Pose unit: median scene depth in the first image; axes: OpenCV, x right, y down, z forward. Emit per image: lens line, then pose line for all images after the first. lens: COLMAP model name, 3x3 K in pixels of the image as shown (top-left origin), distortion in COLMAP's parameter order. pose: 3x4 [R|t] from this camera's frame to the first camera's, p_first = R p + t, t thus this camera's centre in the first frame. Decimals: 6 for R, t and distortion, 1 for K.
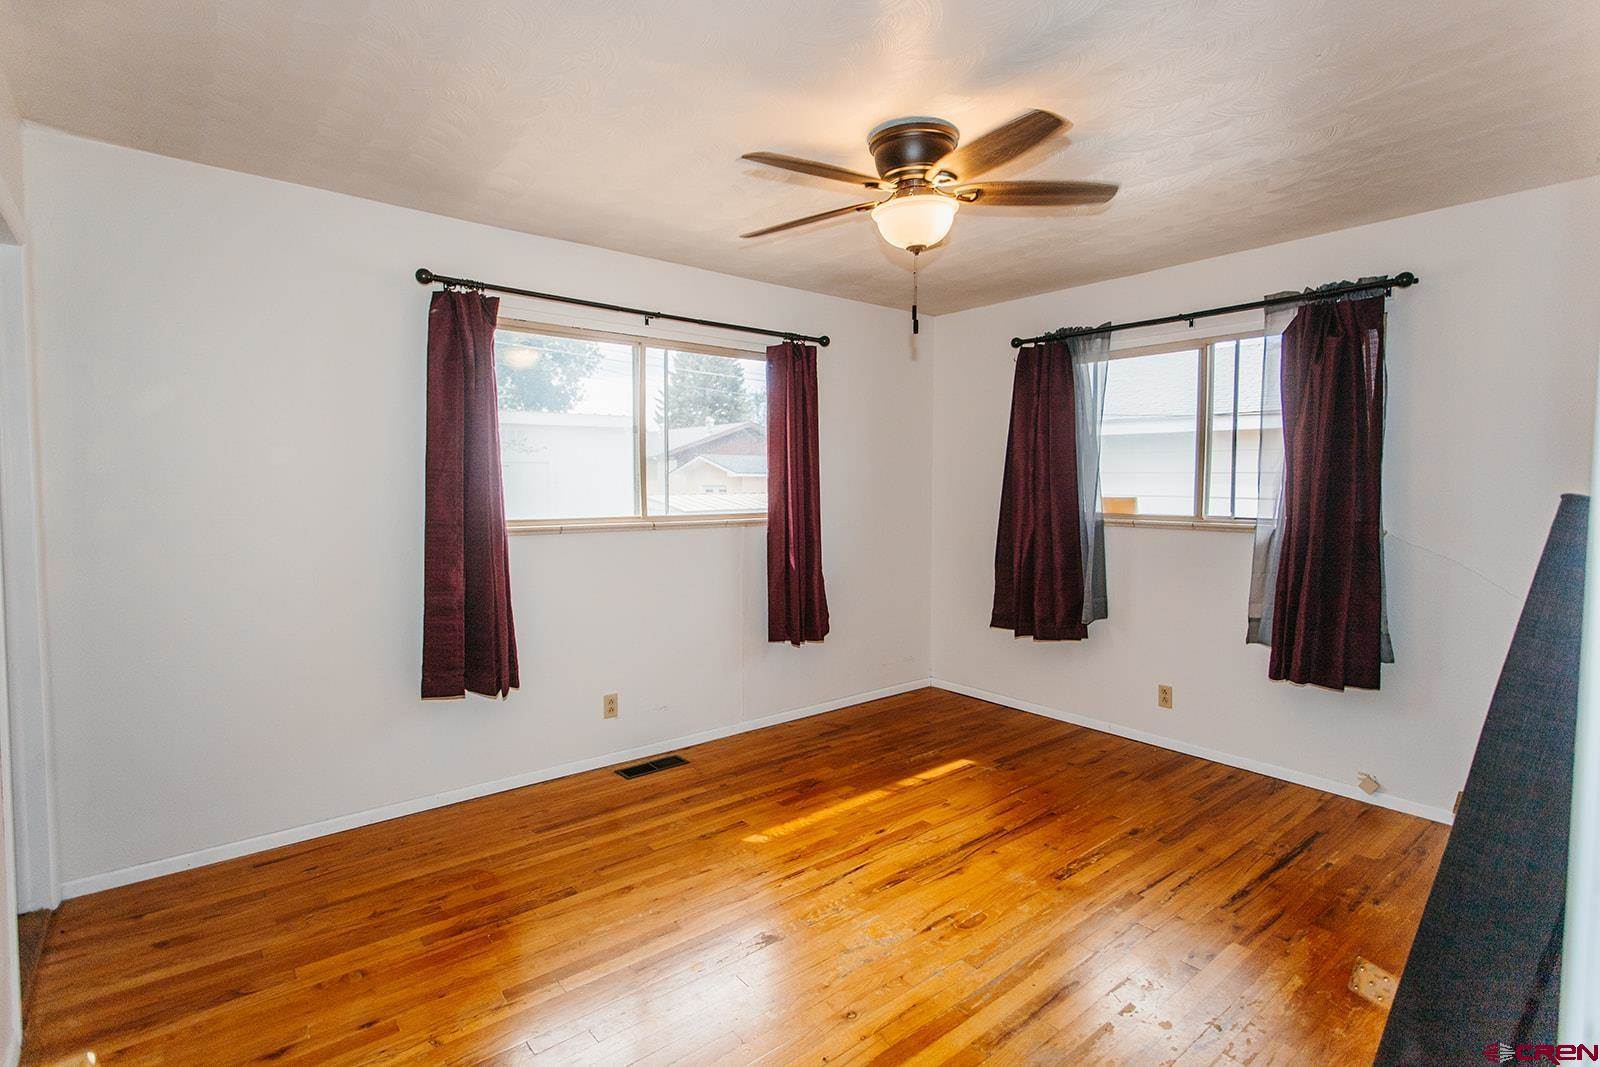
lens RADIAL K [[748.0, 0, 805.9], [0, 748.0, 521.7], [0, 0, 1]] dist [0.001759, 0.001085]
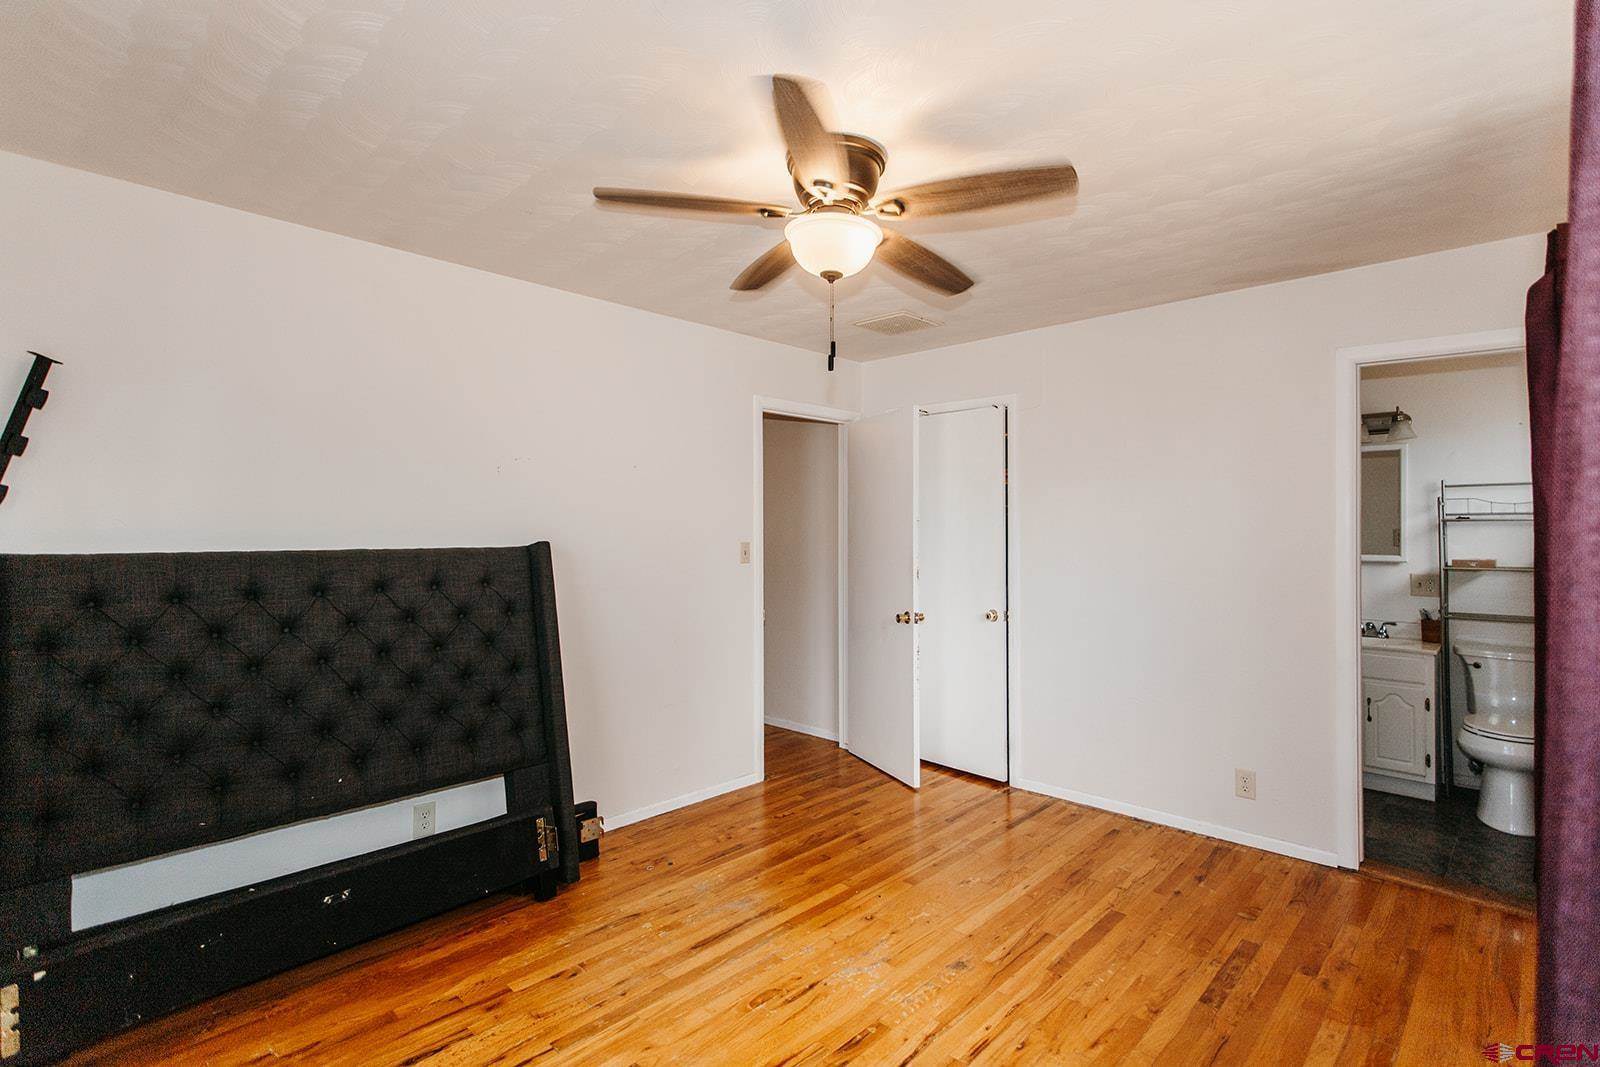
lens RADIAL K [[748.0, 0, 805.9], [0, 748.0, 521.7], [0, 0, 1]] dist [0.001759, 0.001085]
pose [[-0.992425, -0.003565, -0.122796, 0.296242], [-0.009668, 0.998745, 0.049138, -0.124193], [0.122467, 0.049953, -0.991215, 1.957496]]
